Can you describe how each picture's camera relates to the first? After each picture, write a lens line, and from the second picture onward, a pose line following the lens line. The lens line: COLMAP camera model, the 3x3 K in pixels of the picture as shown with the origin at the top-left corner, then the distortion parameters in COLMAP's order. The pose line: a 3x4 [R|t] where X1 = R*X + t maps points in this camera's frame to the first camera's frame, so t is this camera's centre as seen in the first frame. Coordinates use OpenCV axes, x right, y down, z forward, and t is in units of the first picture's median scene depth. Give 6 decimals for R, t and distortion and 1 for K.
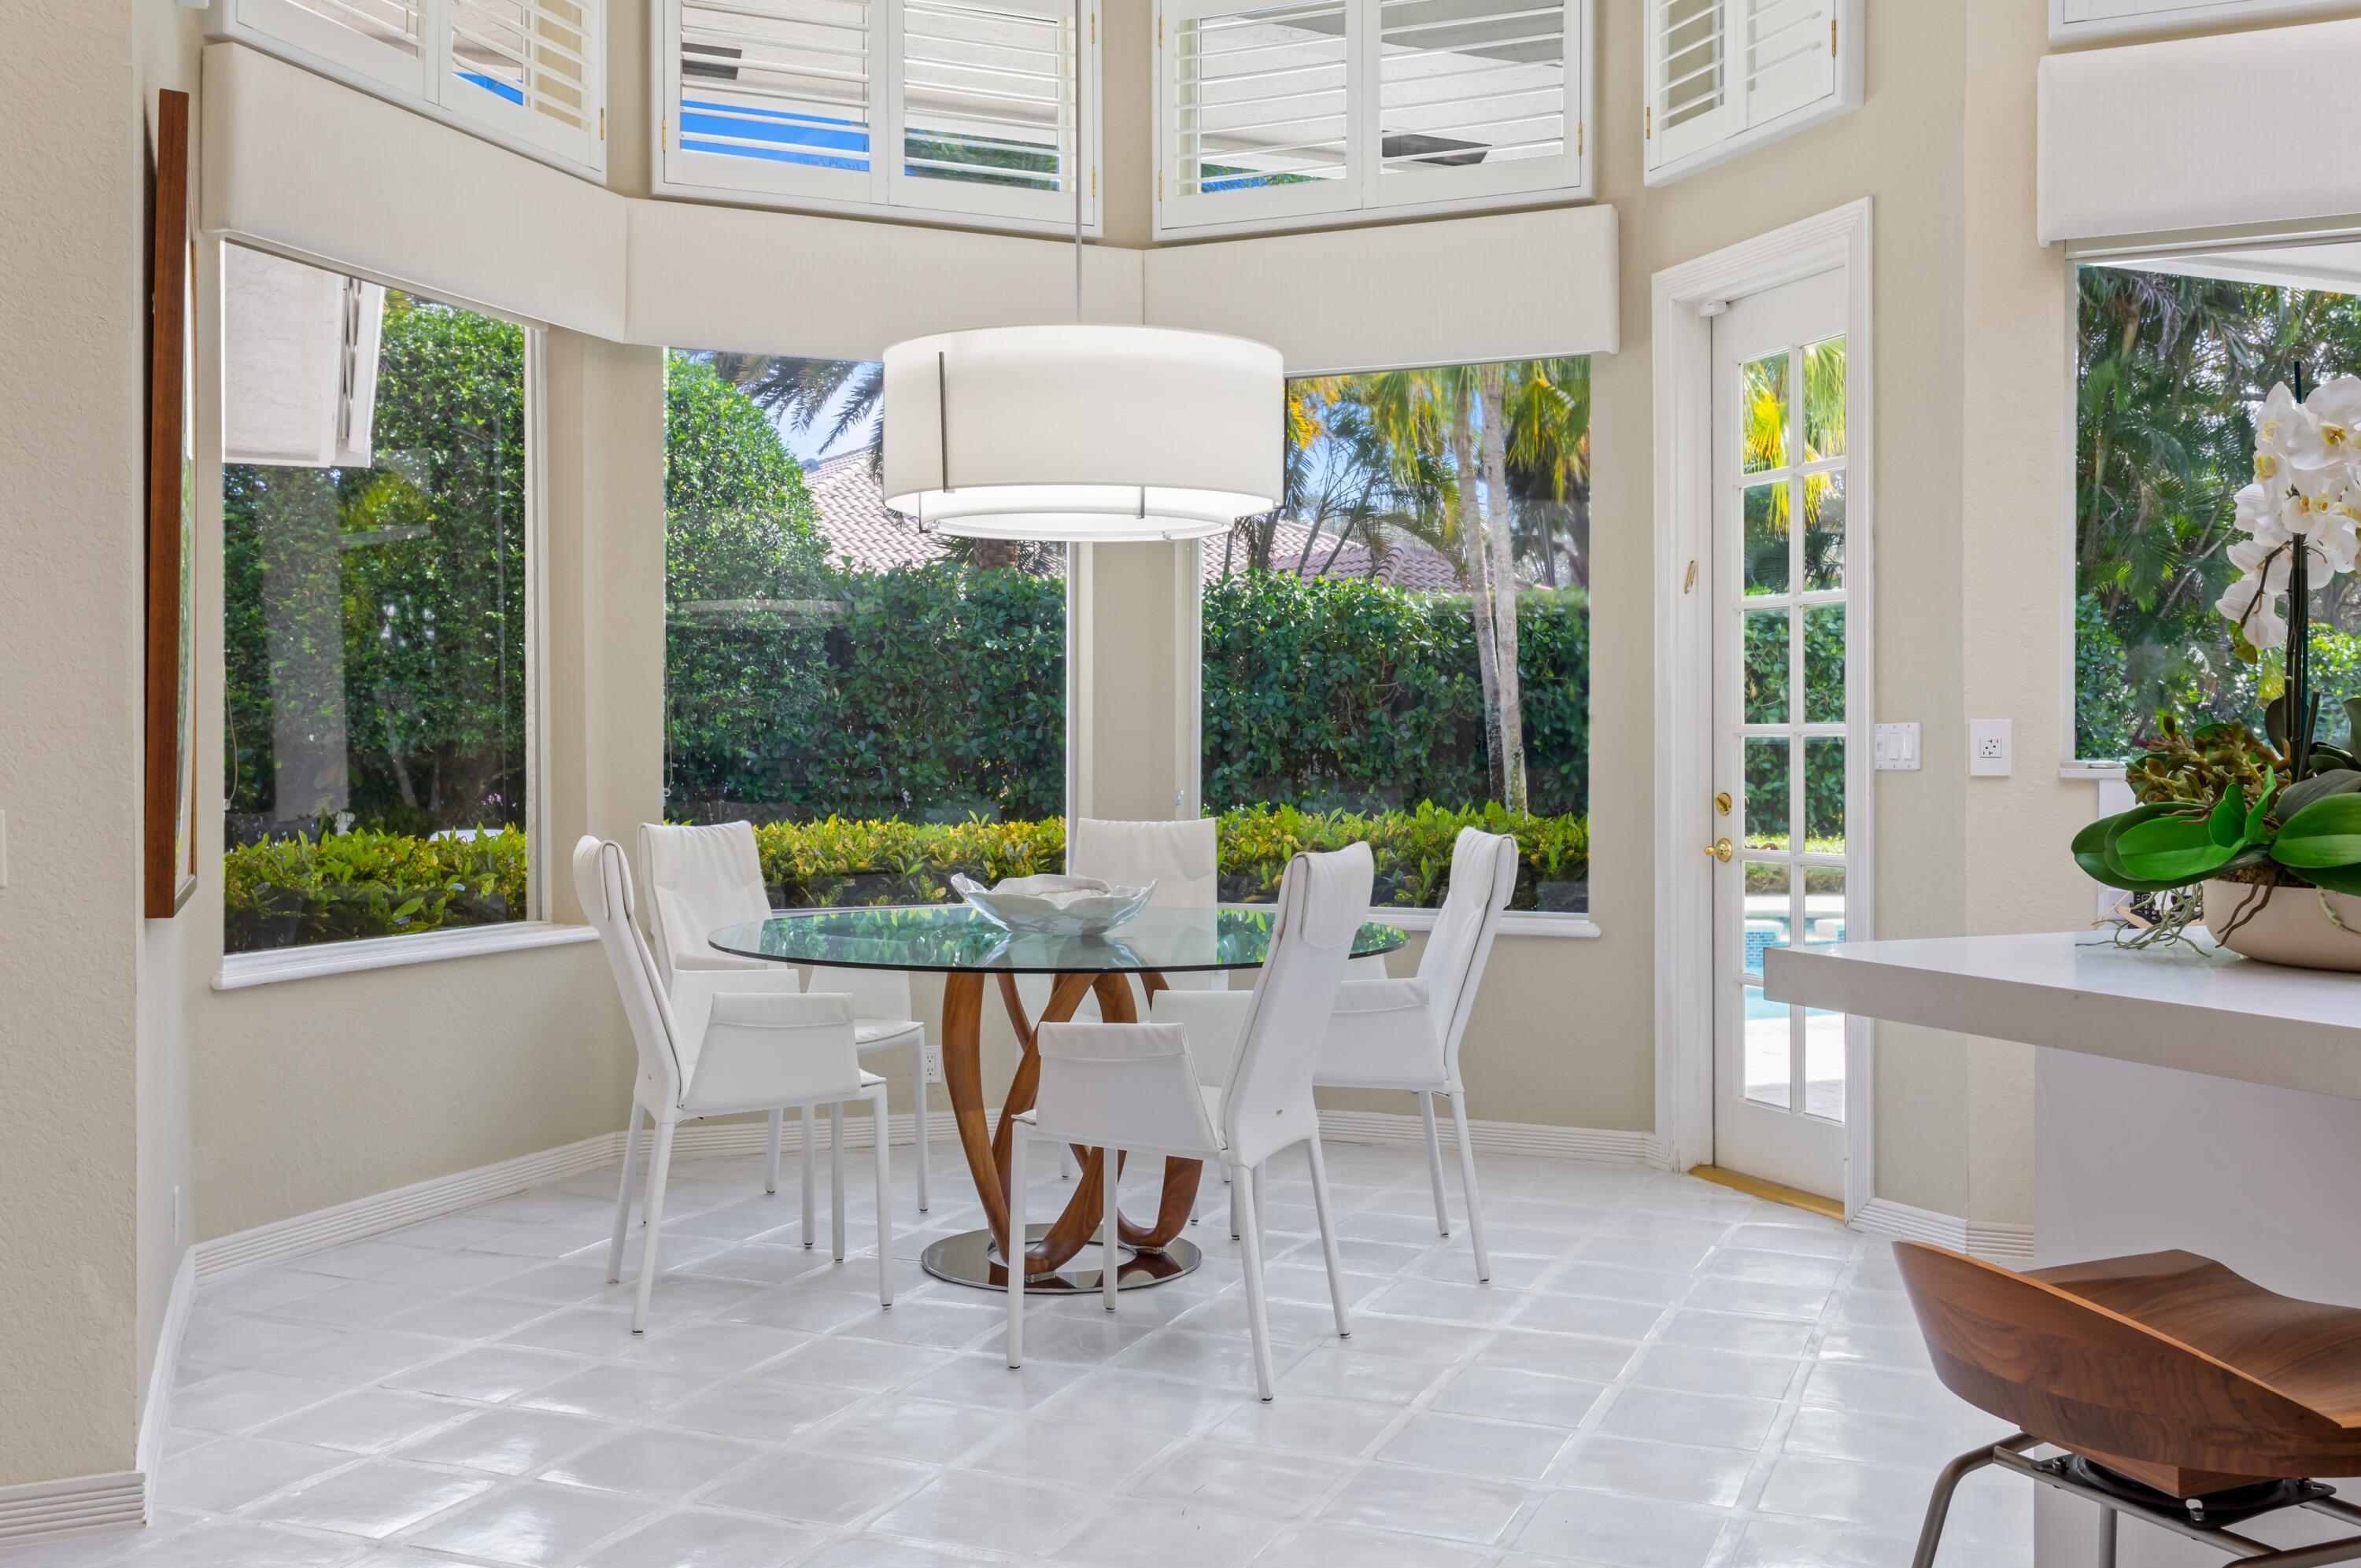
lens RADIAL K [[2156.3, 0, 1154.9], [0, 2156.3, 766.3], [0, 0, 1]] dist [0.009127, 0.000000]
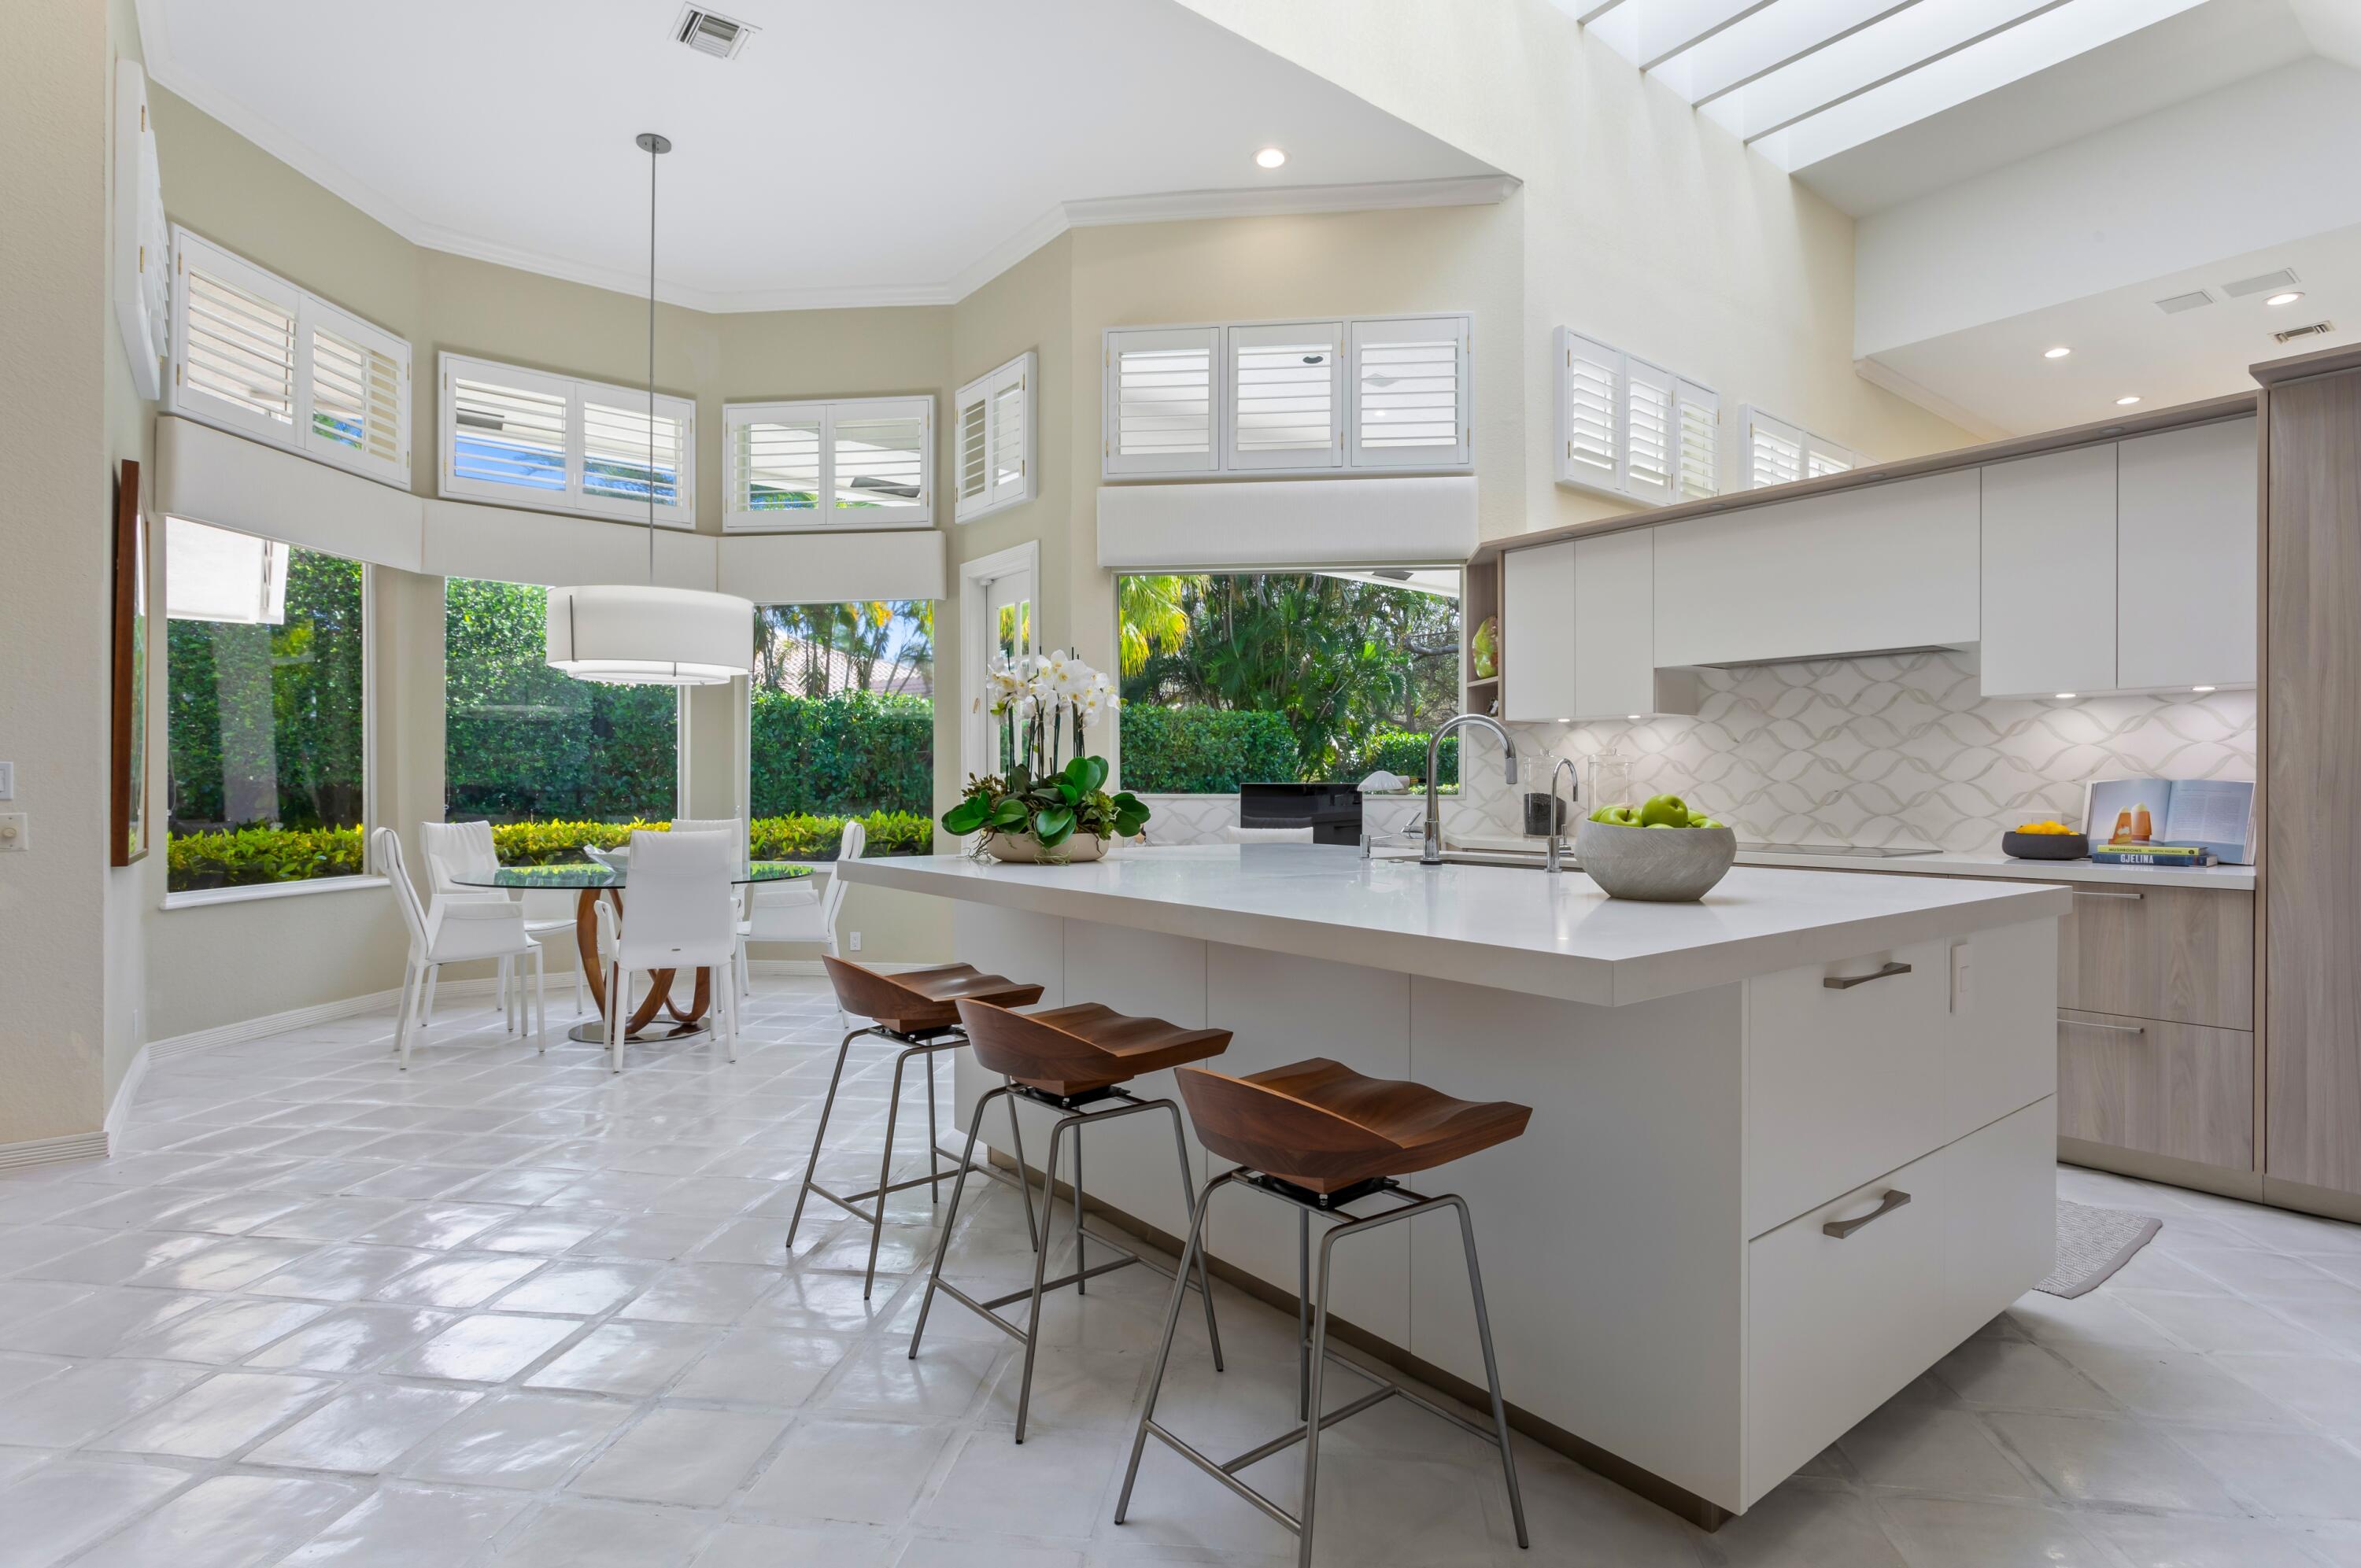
lens RADIAL K [[1193.5, 0, 1164.8], [0, 1193.5, 789.6], [0, 0, 1]] dist [-0.004960, 0.002176]
pose [[0.963545, 0.000727, 0.267547, 0.108966], [0.000602, 0.999988, -0.004883, 0.002219], [-0.267547, 0.004866, 0.963533, -0.199698]]
